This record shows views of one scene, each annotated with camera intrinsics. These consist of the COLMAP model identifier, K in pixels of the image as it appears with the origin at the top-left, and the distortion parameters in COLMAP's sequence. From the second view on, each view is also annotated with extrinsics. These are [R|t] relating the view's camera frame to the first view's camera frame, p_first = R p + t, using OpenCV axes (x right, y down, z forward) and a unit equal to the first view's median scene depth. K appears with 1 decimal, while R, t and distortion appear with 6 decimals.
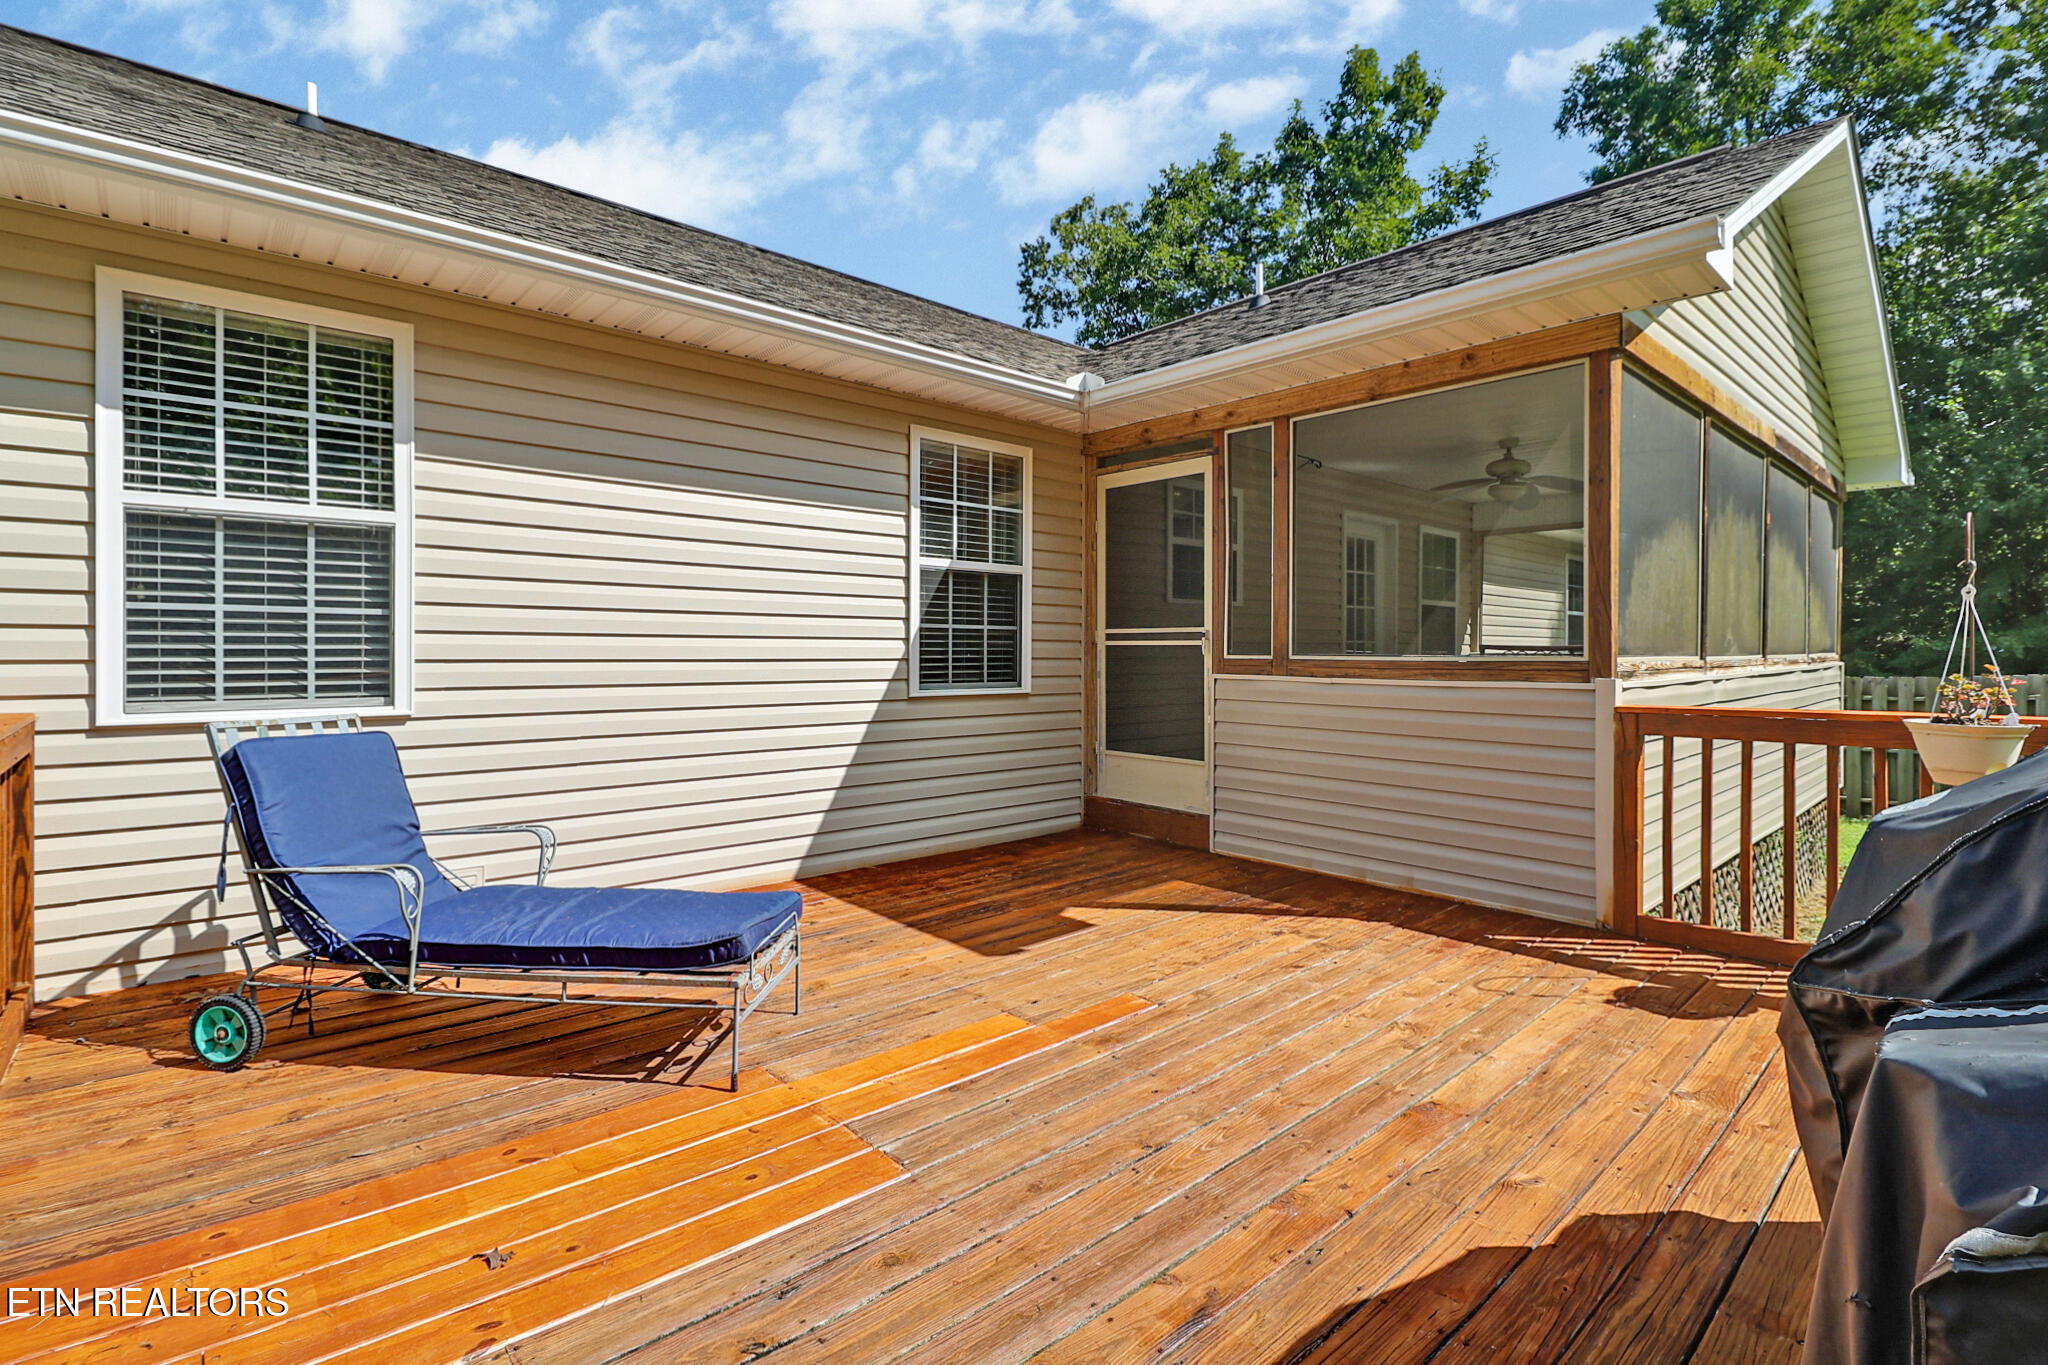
lens RADIAL K [[946.7, 0, 1023.1], [0, 946.7, 661.3], [0, 0, 1]] dist [-0.012130, -0.005640]
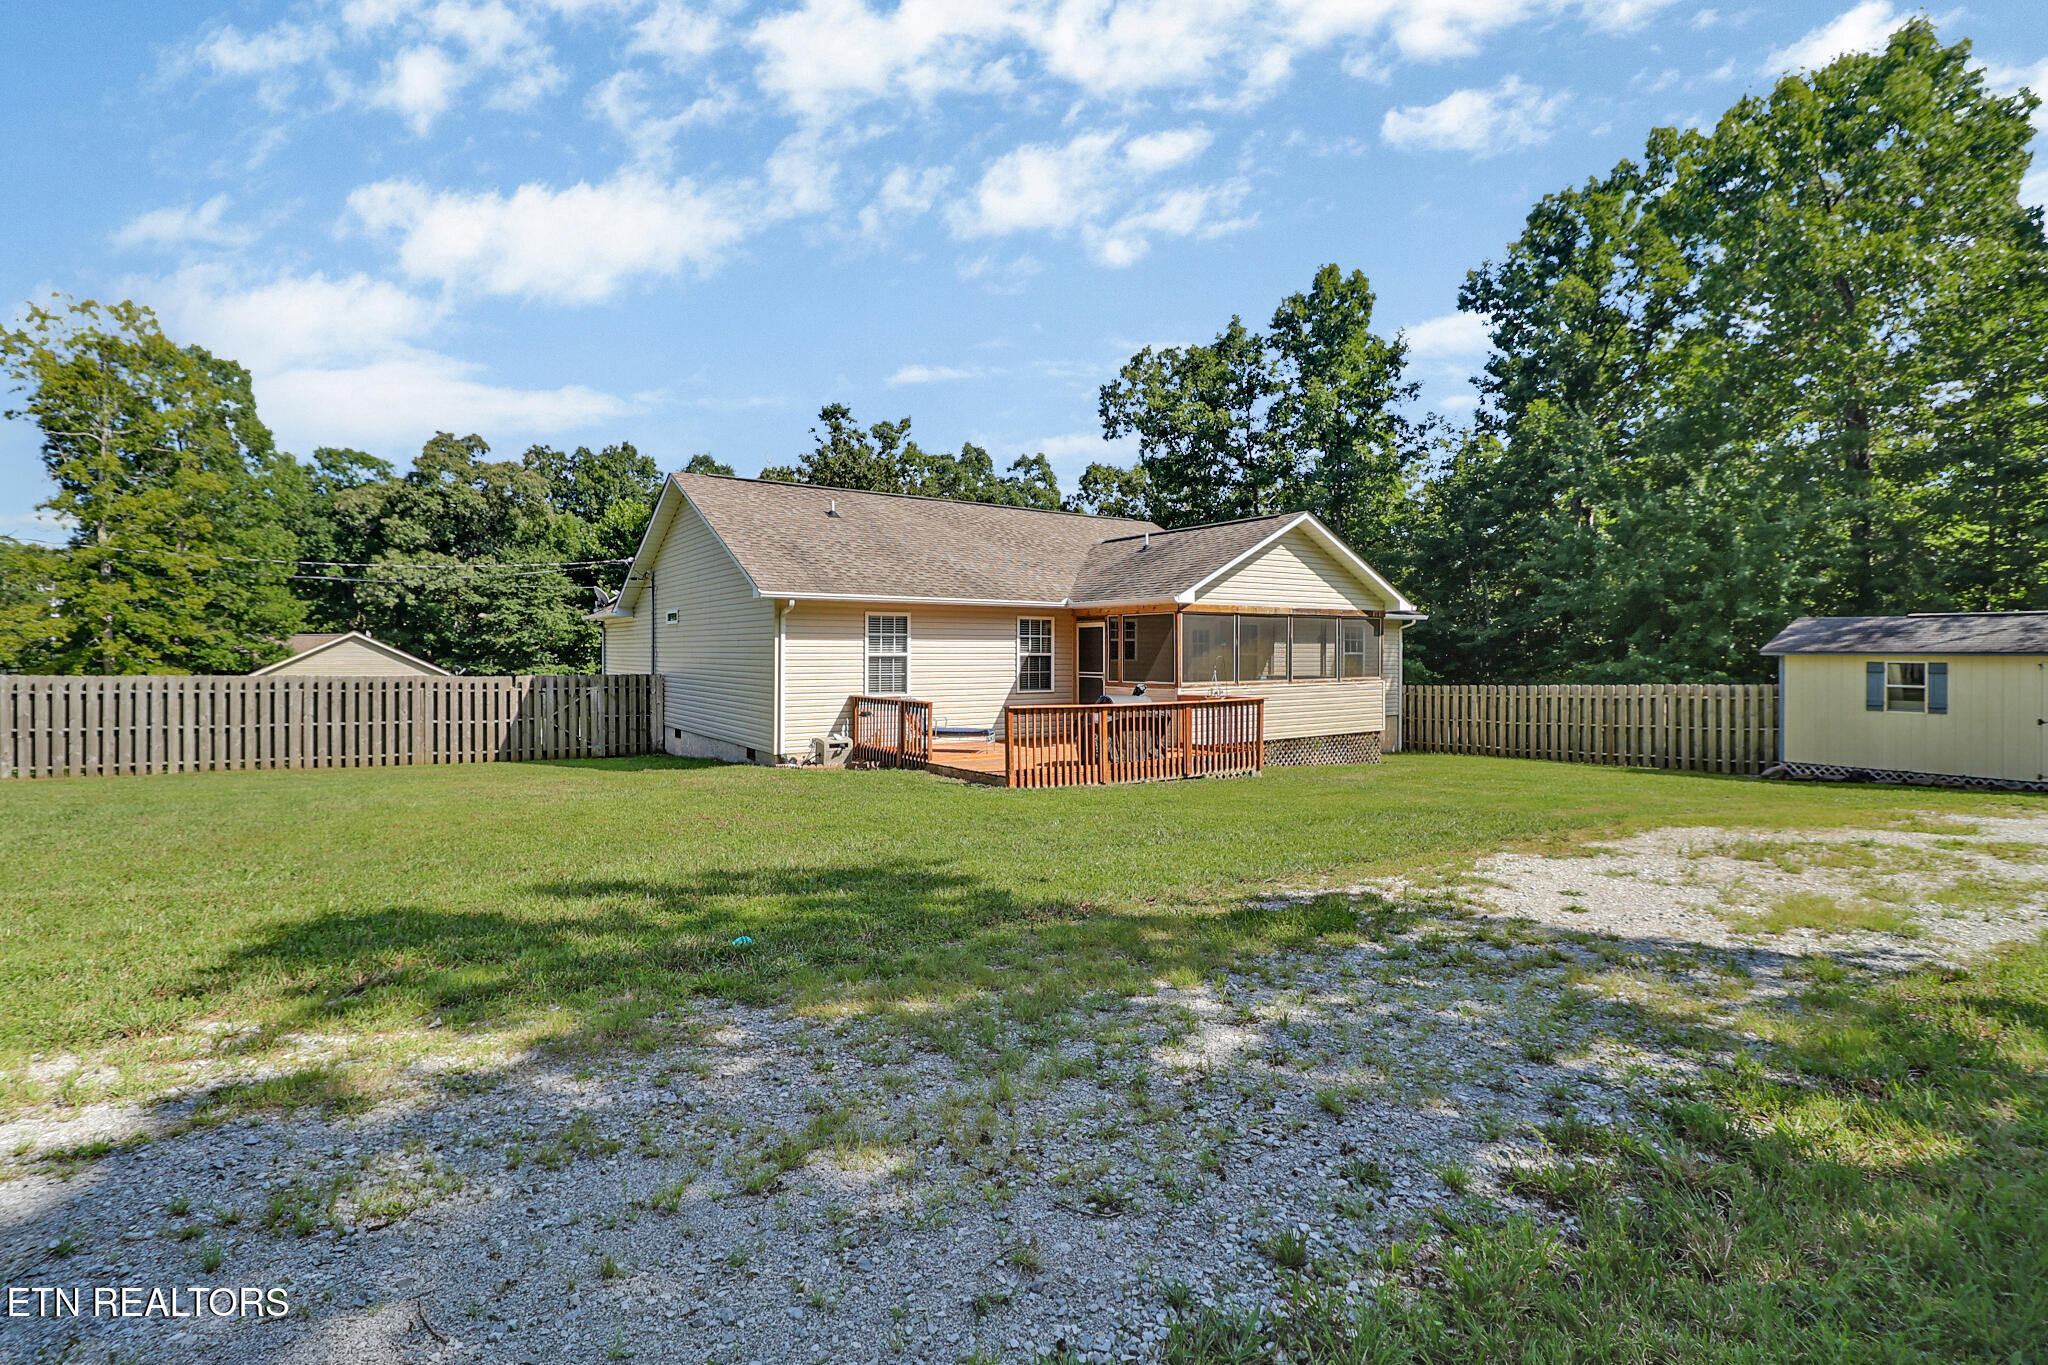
lens RADIAL K [[946.7, 0, 1023.1], [0, 946.7, 667.2], [0, 0, 1]] dist [-0.012130, -0.005640]
pose [[0.992151, -0.005383, -0.124934, 0.309654], [0.004565, 0.999966, -0.006827, -0.030258], [0.124966, 0.006203, 0.992142, -2.250872]]
